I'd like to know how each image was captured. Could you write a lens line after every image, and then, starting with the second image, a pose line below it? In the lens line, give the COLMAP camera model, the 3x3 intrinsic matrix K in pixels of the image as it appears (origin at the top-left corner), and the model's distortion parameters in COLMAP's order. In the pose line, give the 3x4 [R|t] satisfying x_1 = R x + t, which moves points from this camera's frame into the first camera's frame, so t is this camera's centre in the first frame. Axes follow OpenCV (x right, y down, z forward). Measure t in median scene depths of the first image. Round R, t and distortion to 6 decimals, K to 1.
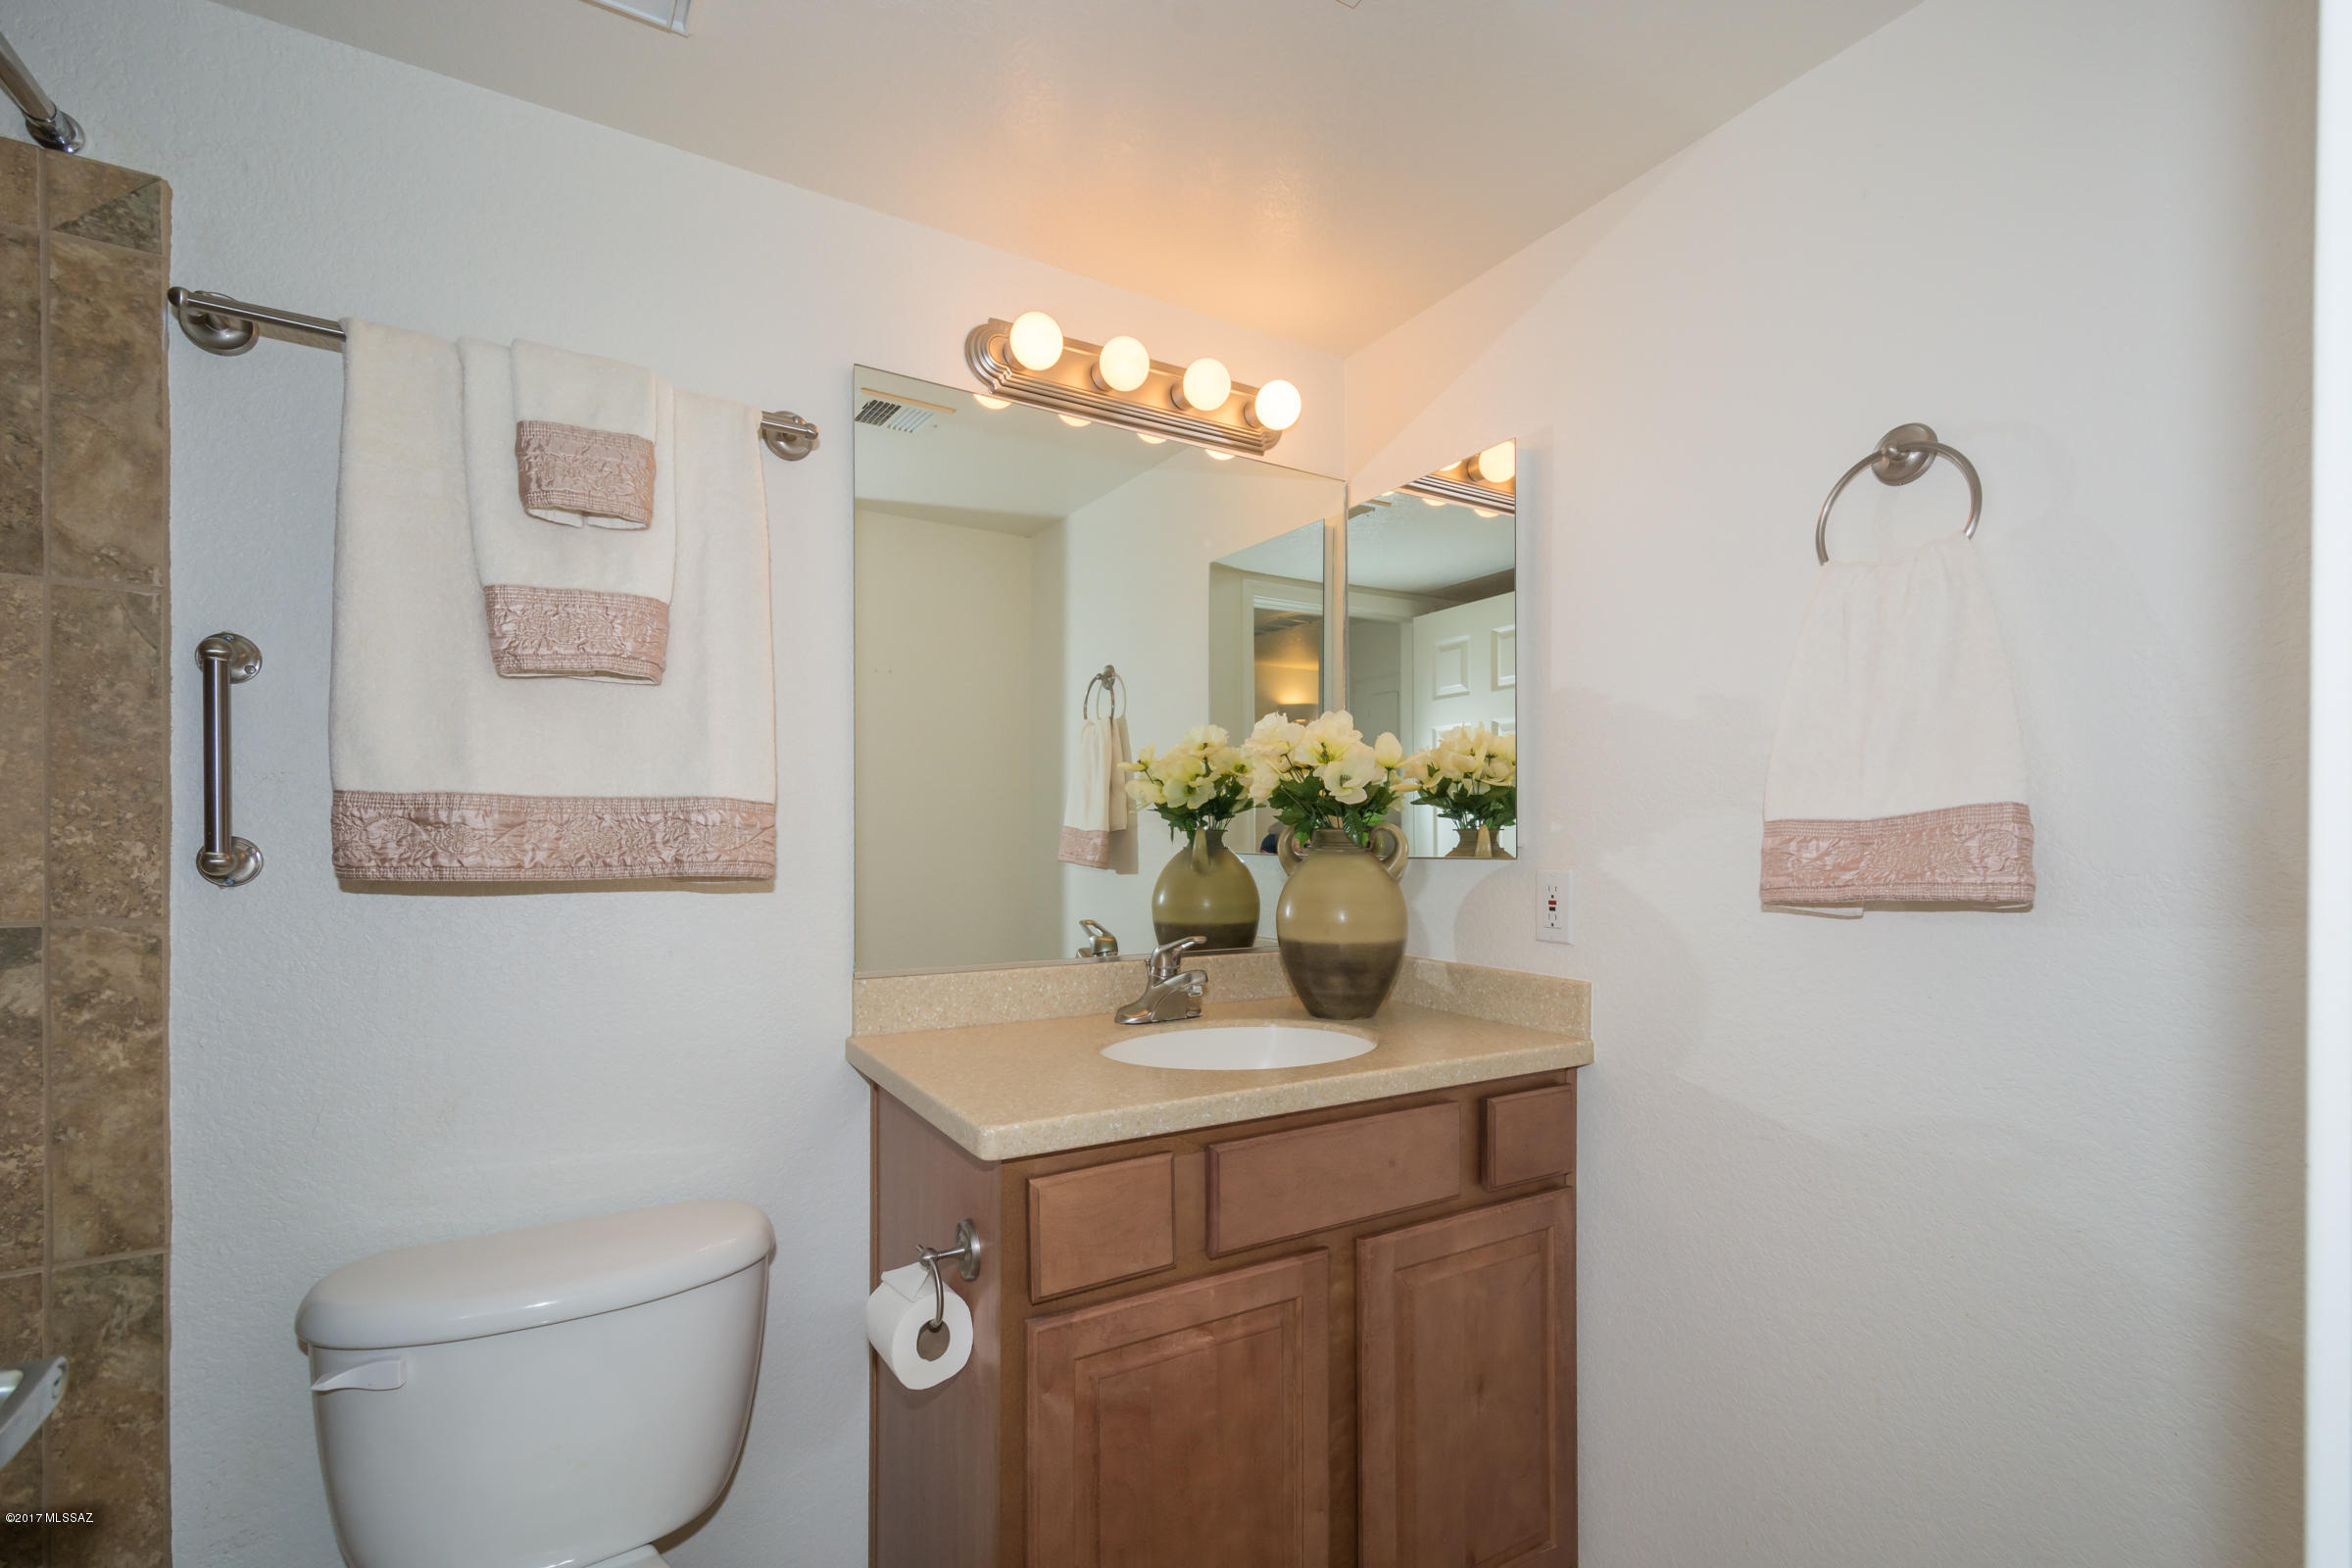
lens RADIAL K [[1051.3, 0, 1199.3], [0, 1051.3, 834.2], [0, 0, 1]] dist [0.018721, -0.008282]
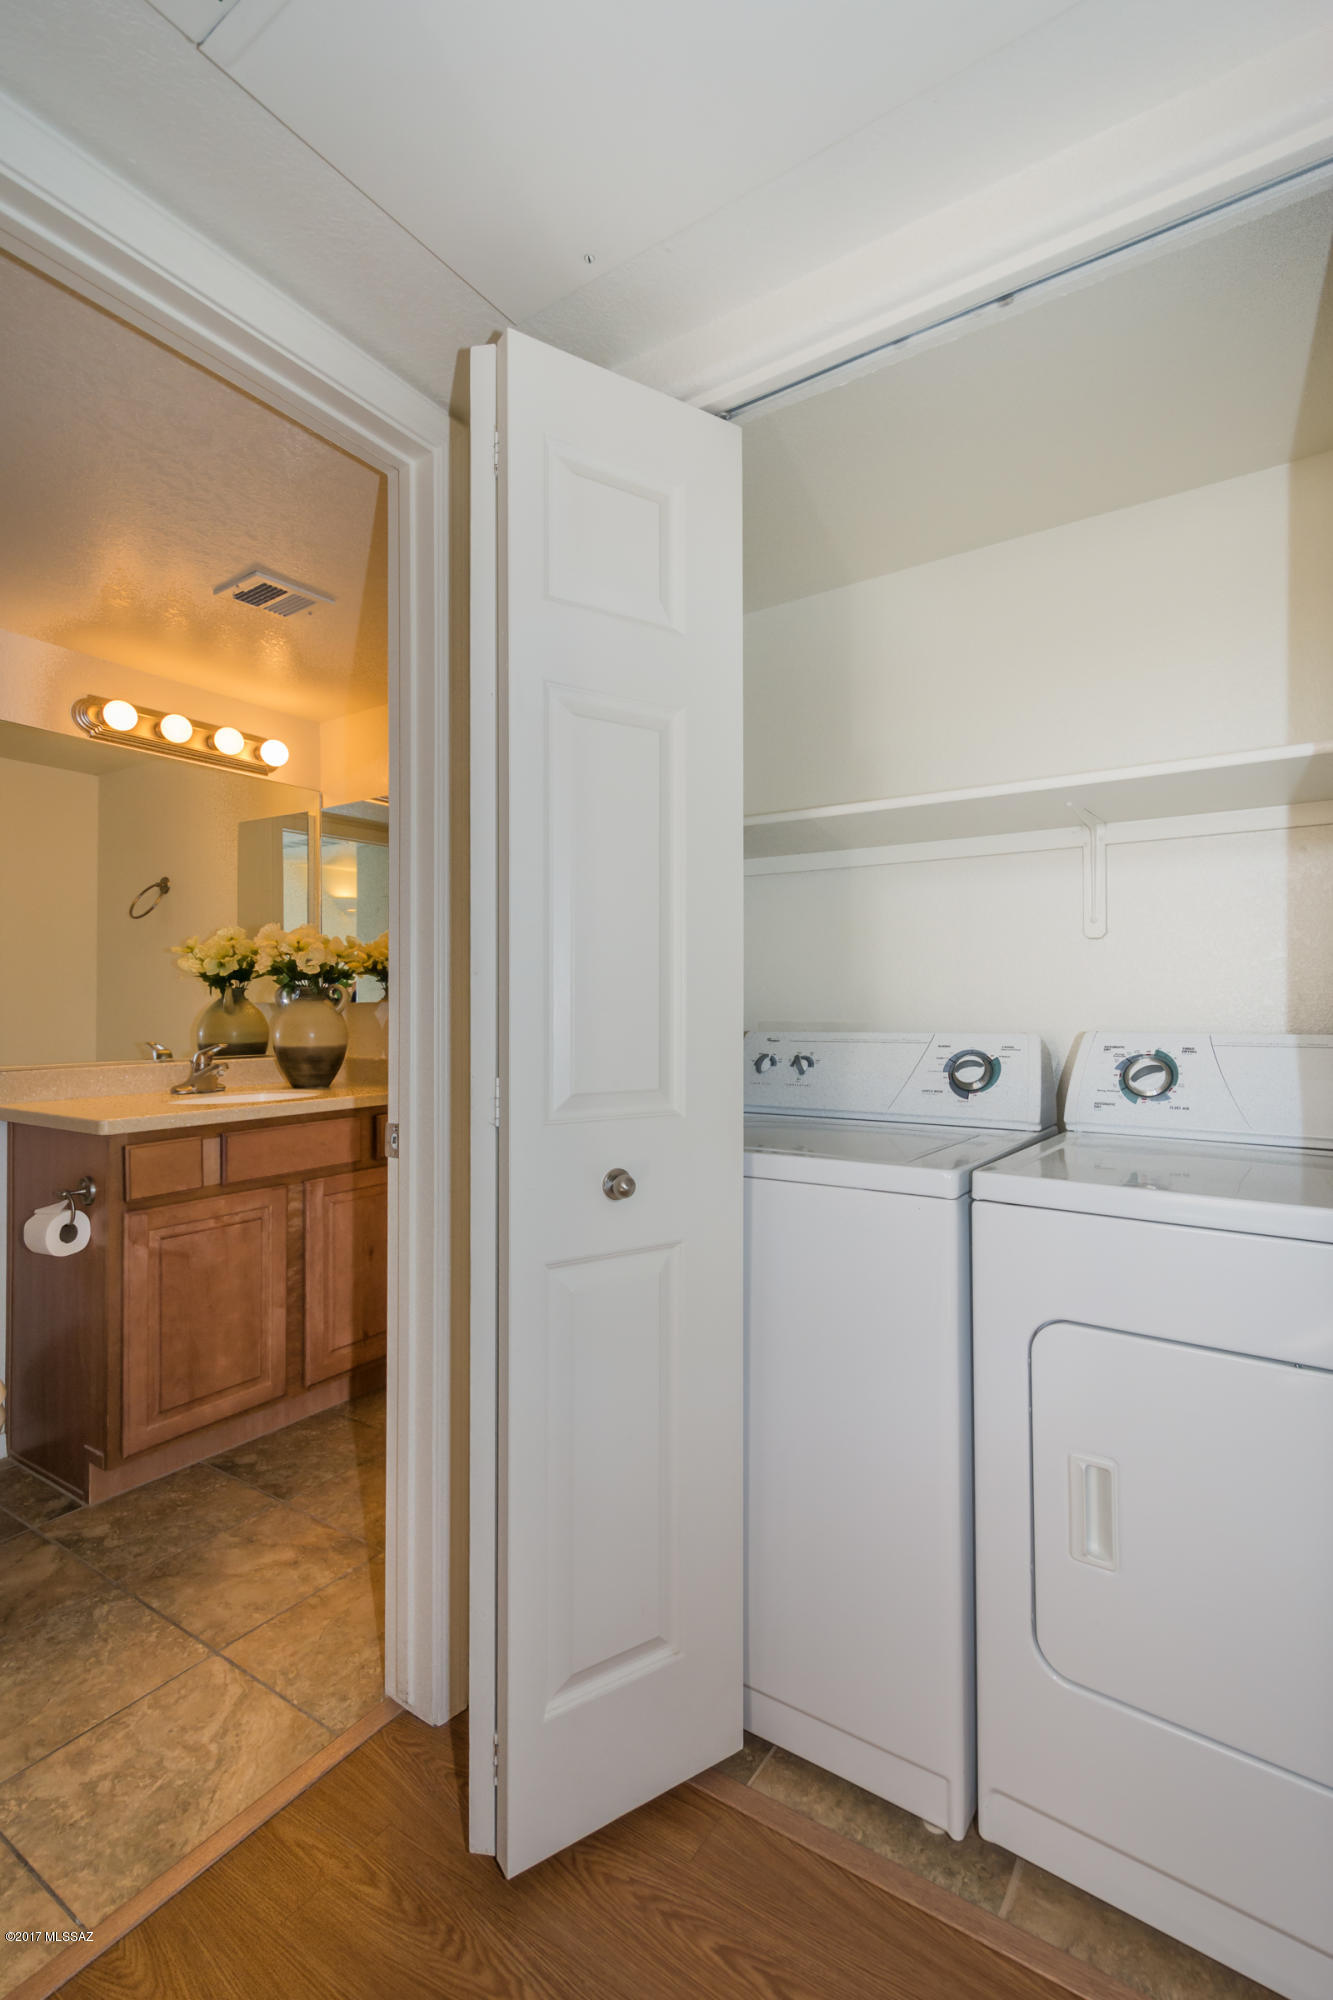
lens RADIAL K [[893.9, 0, 675.6], [0, 893.9, 990.5], [0, 0, 1]] dist [0.018721, -0.008282]
pose [[0.906899, 0.001324, 0.421346, 0.053579], [0.002824, 0.999954, -0.009220, 0.018033], [-0.421339, 0.009551, 0.906853, -0.735411]]
